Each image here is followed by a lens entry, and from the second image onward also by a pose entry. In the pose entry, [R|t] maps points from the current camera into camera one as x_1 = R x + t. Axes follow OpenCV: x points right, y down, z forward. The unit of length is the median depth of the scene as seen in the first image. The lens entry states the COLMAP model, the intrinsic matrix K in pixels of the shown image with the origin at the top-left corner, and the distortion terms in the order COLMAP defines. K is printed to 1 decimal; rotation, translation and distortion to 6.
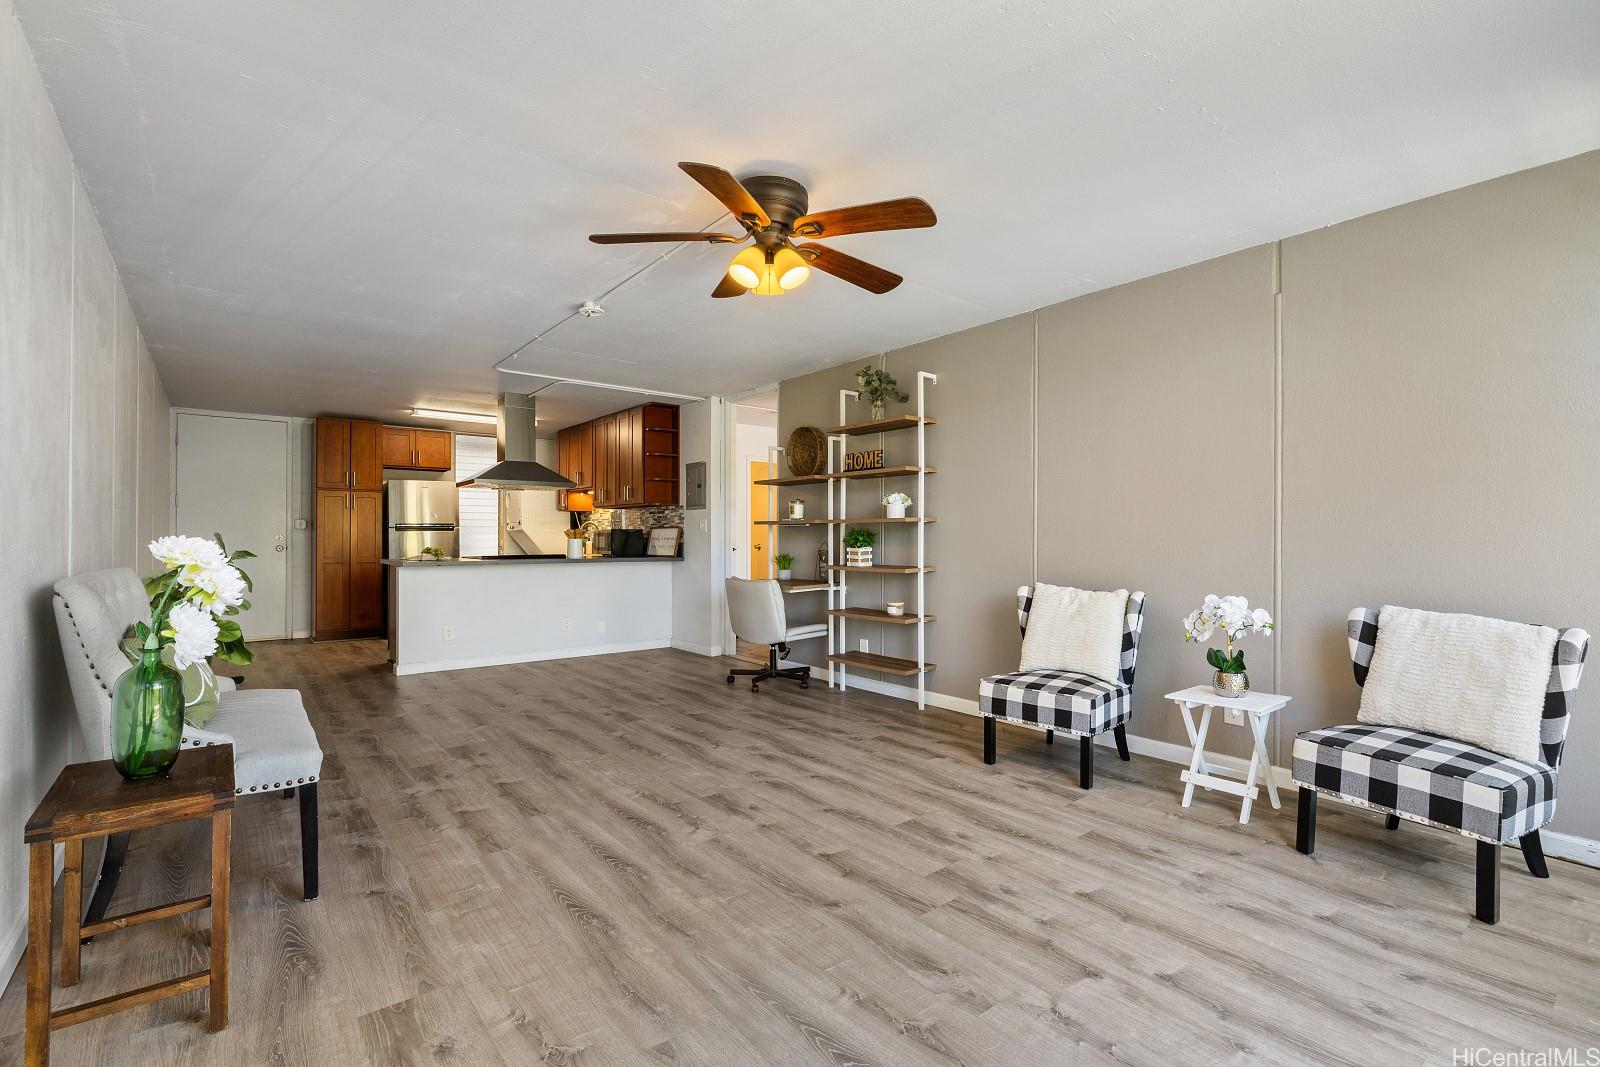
lens RADIAL K [[707.6, 0, 806.6], [0, 707.6, 529.4], [0, 0, 1]] dist [-0.010053, 0.002629]
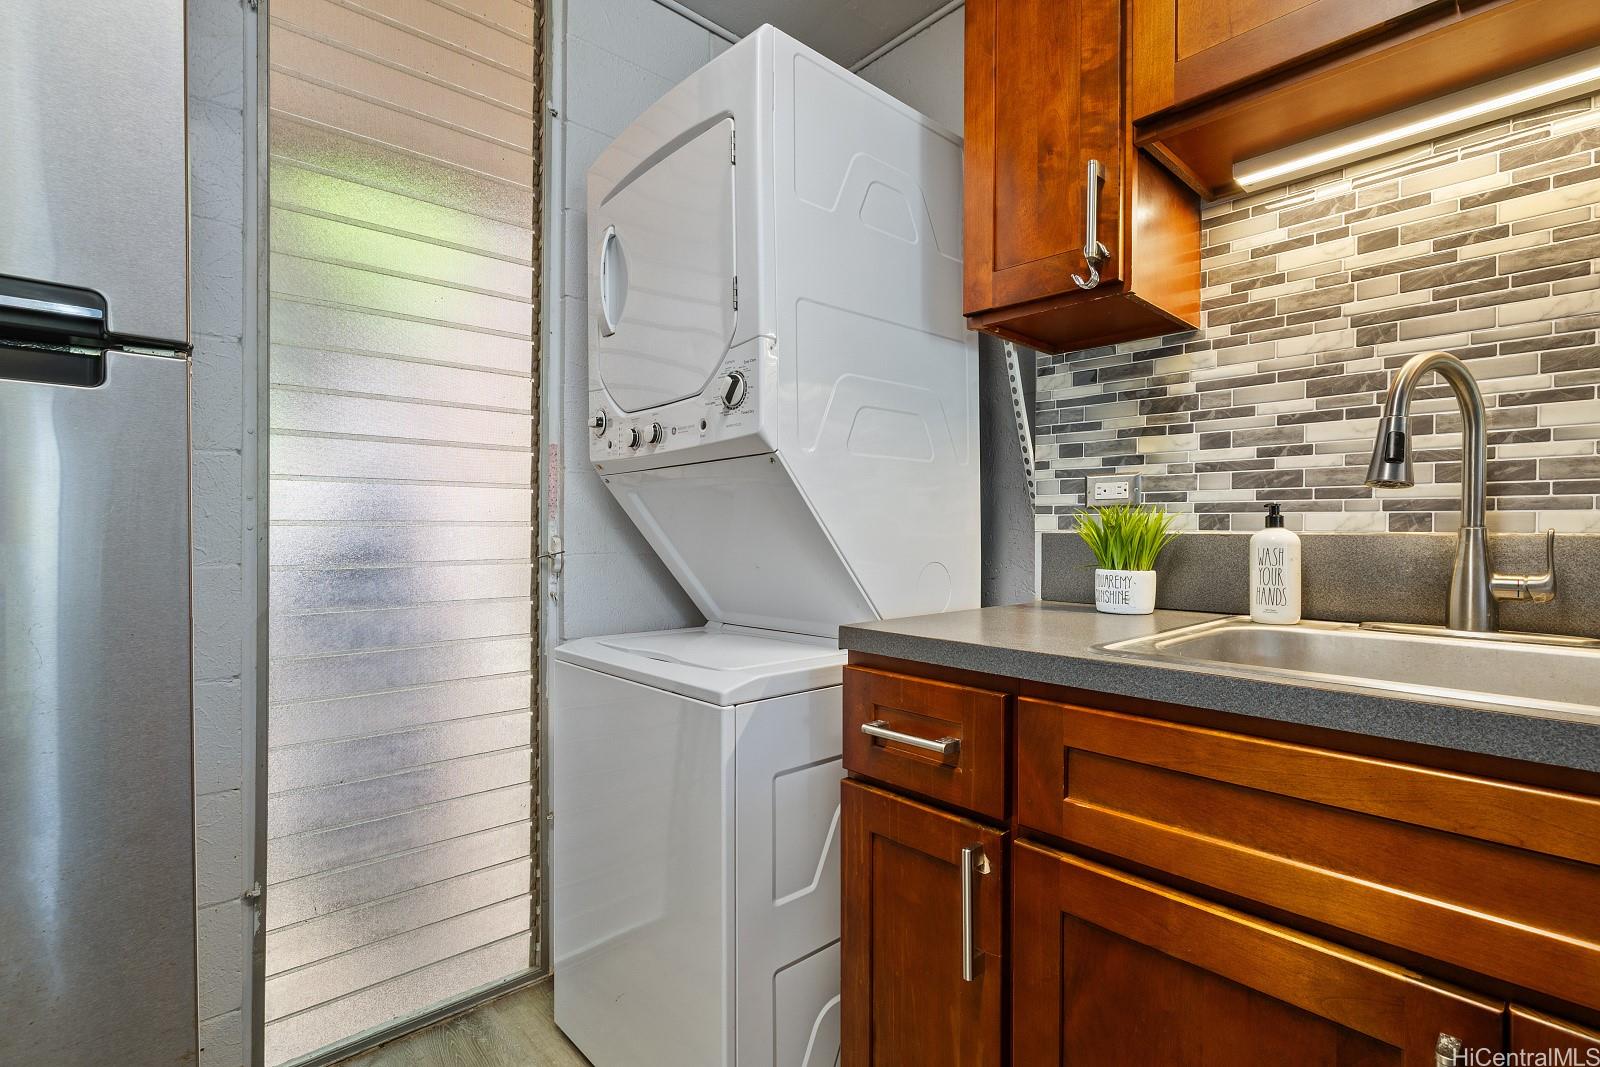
lens RADIAL K [[760.0, 0, 778.5], [0, 760.0, 527.8], [0, 0, 1]] dist [-0.005655, 0.001054]
pose [[0.999665, 0.002574, 0.025745, -1.006670], [-0.002861, 0.999934, 0.011109, 0.038163], [-0.025715, -0.011179, 0.999607, 2.143111]]
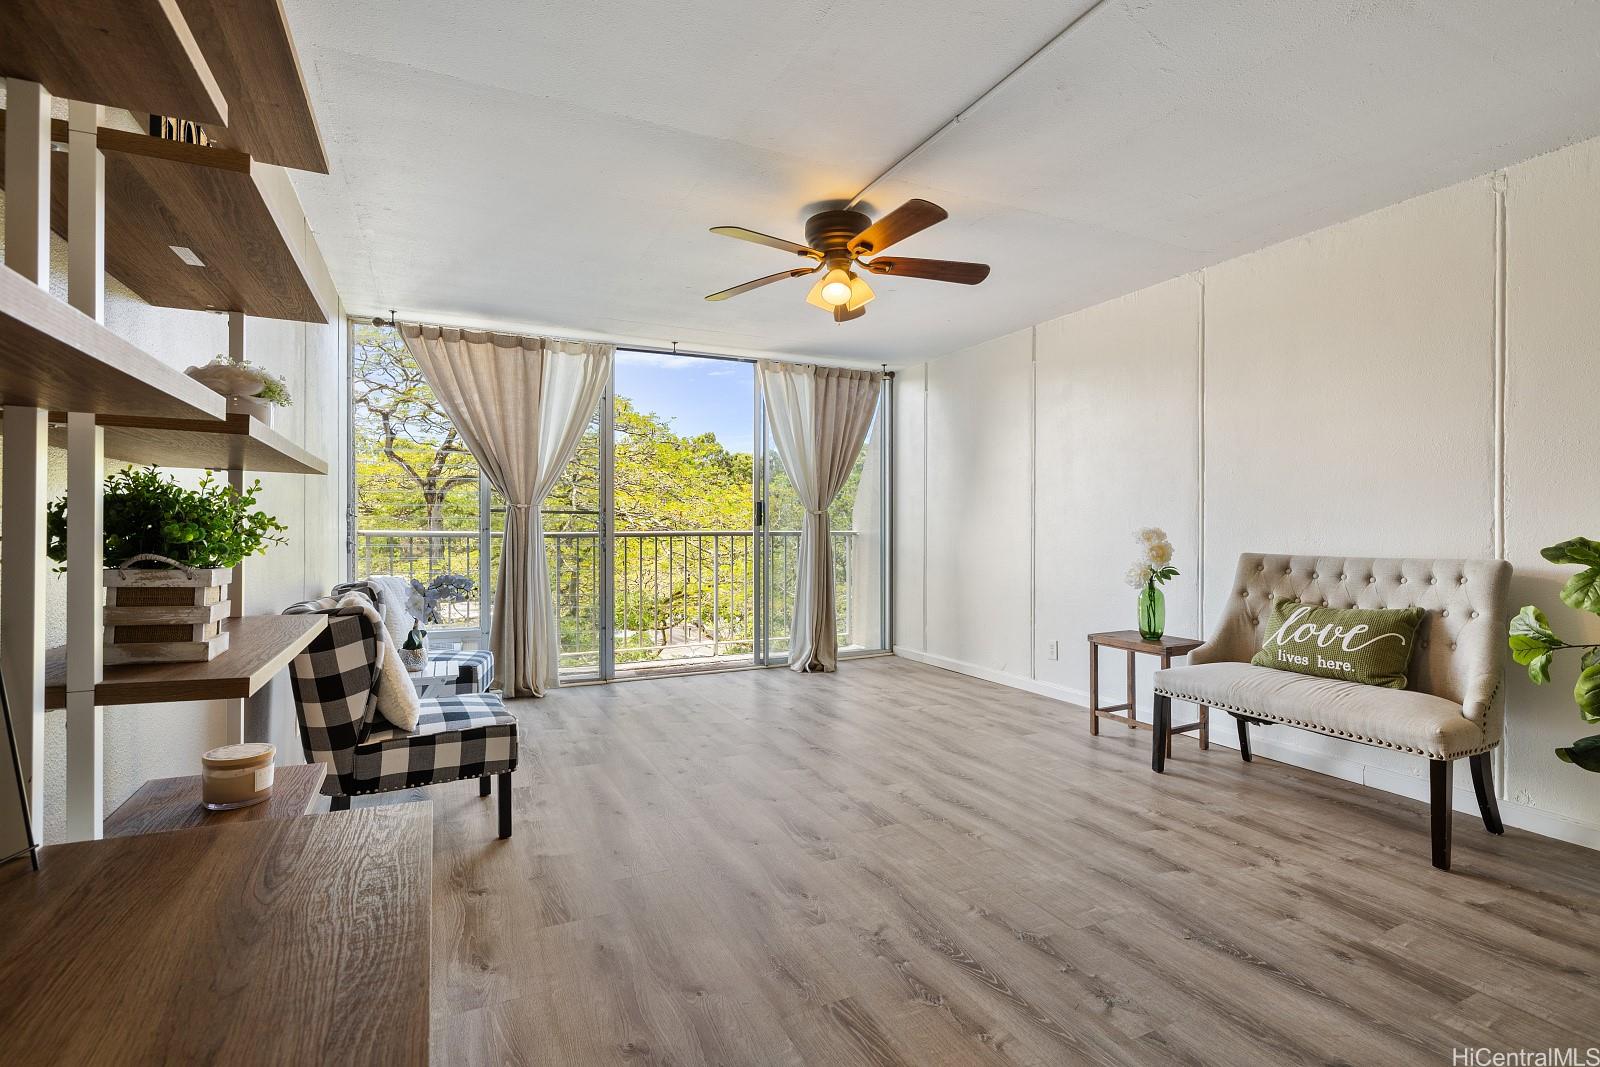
lens RADIAL K [[760.0, 0, 796.2], [0, 760.0, 519.5], [0, 0, 1]] dist [-0.005655, 0.001054]
pose [[-0.969194, -0.000390, 0.246299, -0.222154], [-0.006567, 0.999684, -0.024257, 0.023197], [-0.246212, -0.025128, -0.968890, 1.698722]]
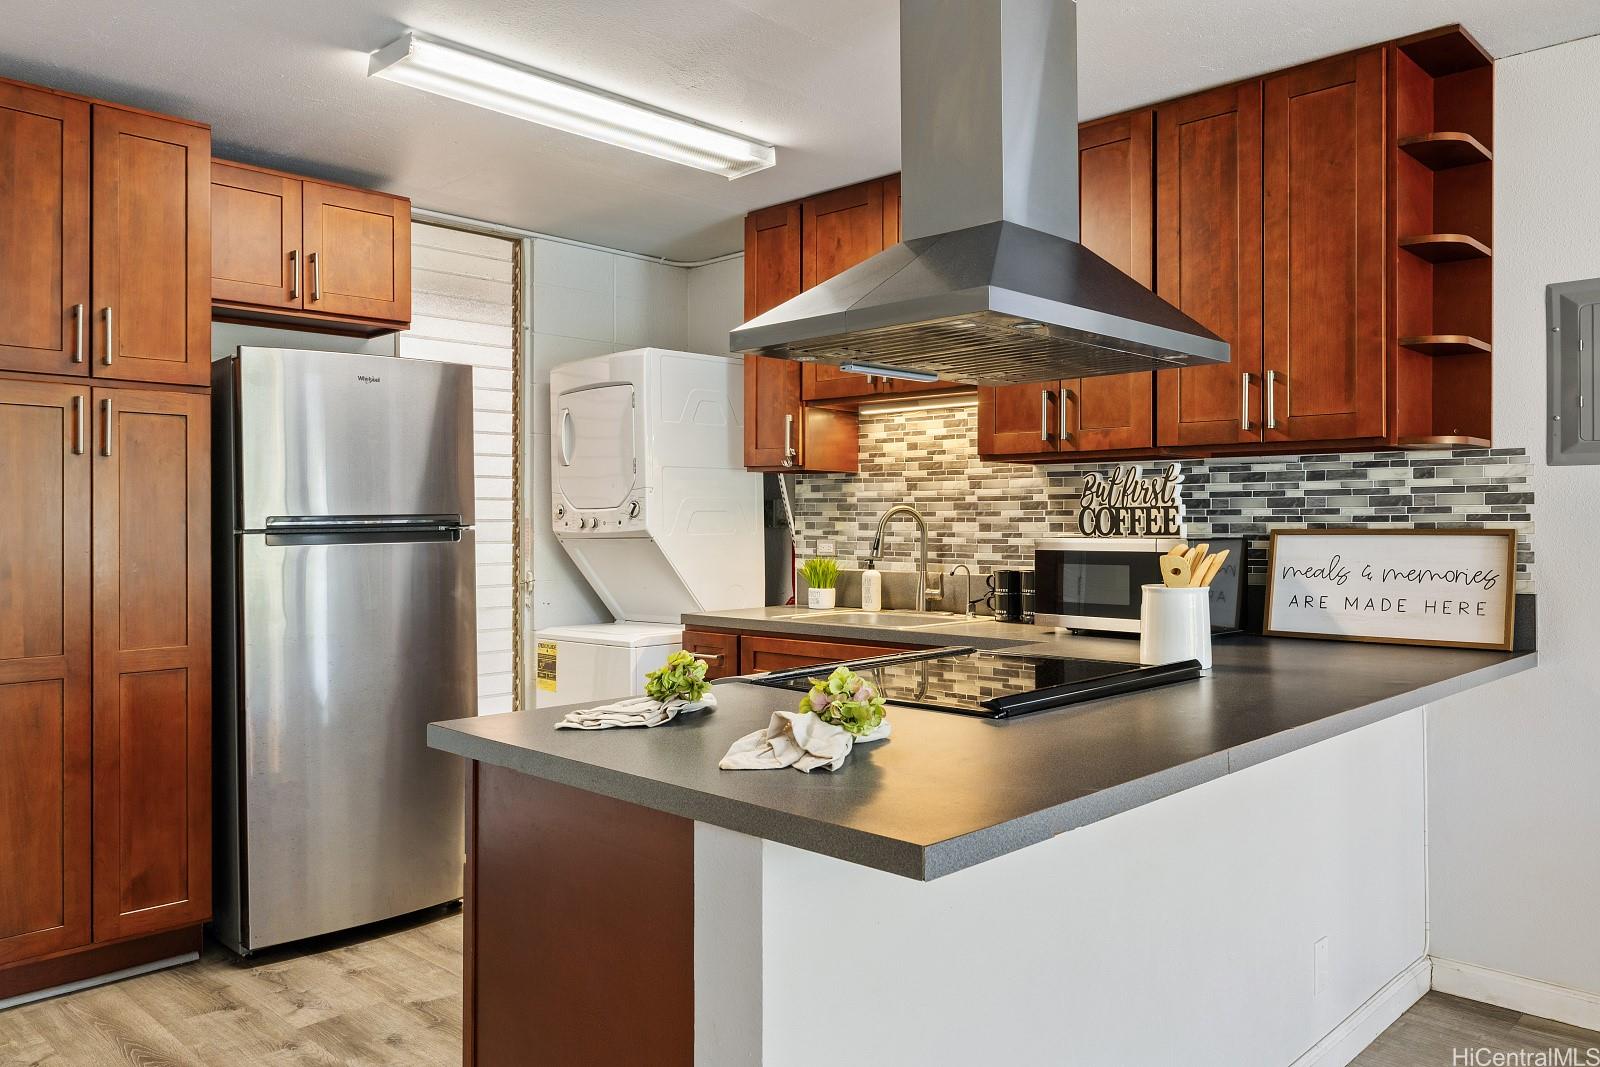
lens RADIAL K [[1163.8, 0, 775.1], [0, 1163.8, 521.8], [0, 0, 1]] dist [0.001070, 0.001052]
pose [[0.994192, -0.001669, 0.107607, -1.003079], [0.000438, 0.999934, 0.011462, -0.024382], [-0.107619, -0.011348, 0.994127, 1.257631]]
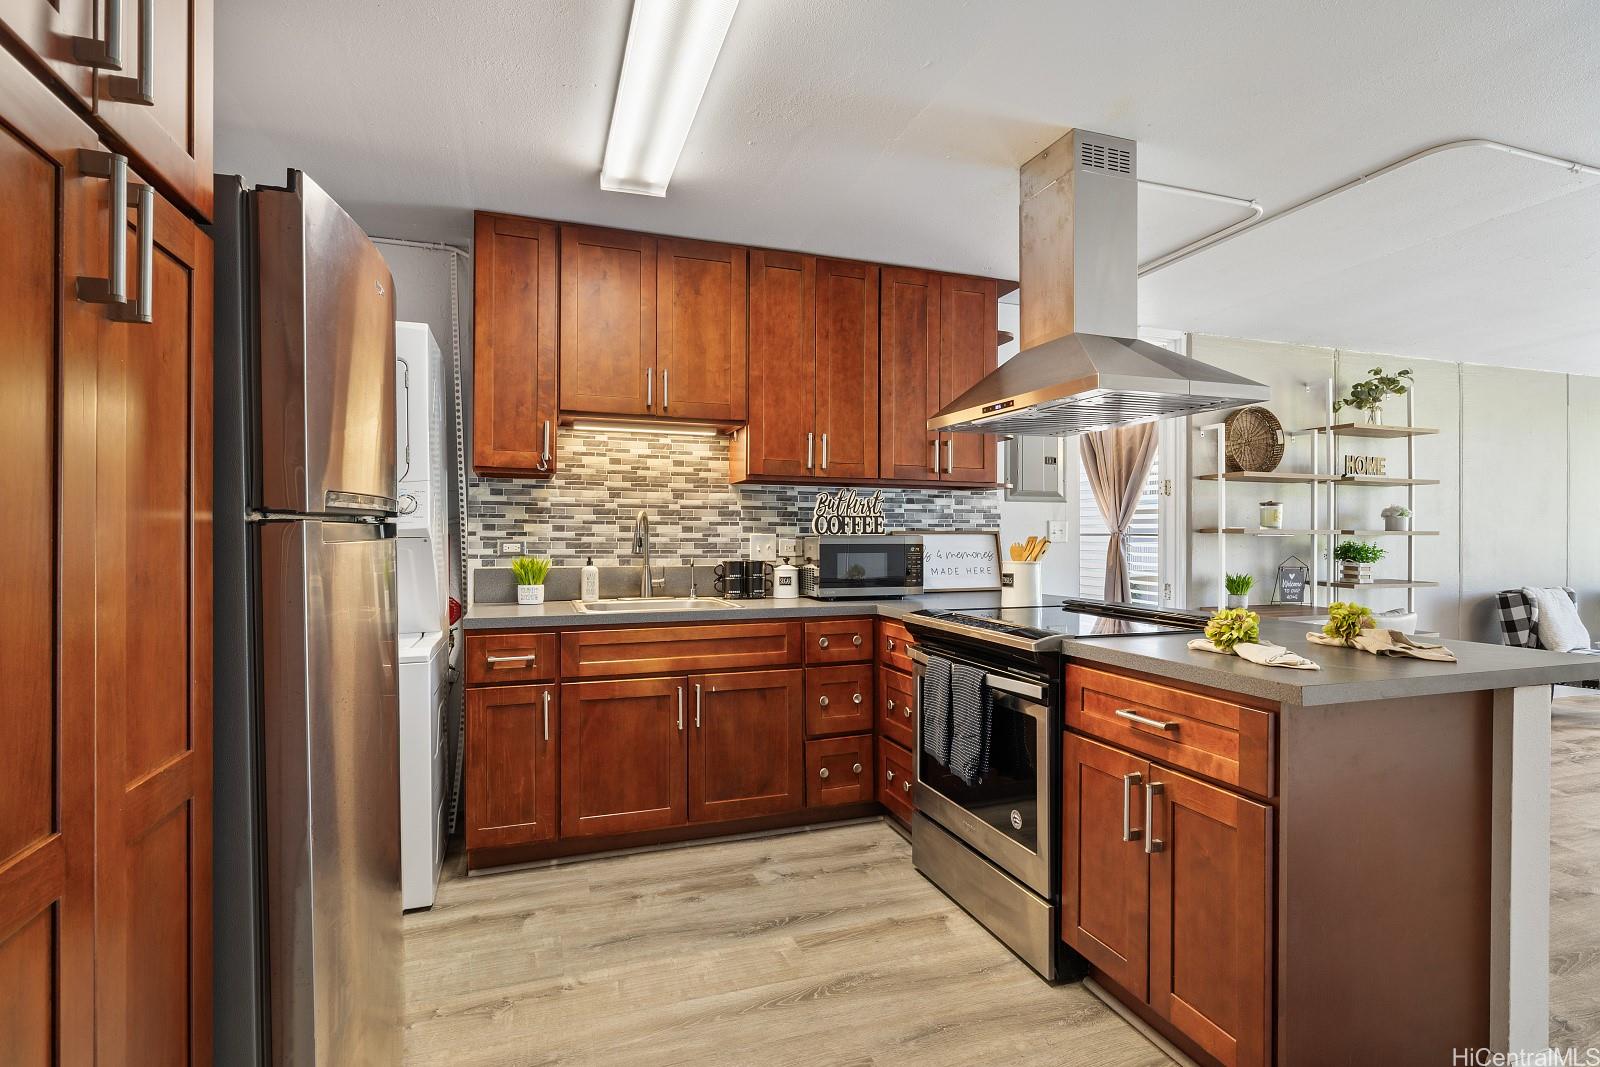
lens RADIAL K [[760.0, 0, 807.1], [0, 760.0, 536.8], [0, 0, 1]] dist [-0.005655, 0.001054]
pose [[0.352616, 0.000626, 0.935768, -1.549345], [-0.013772, 0.999895, 0.004521, -0.001805], [-0.935667, -0.014482, 0.352588, 1.909828]]
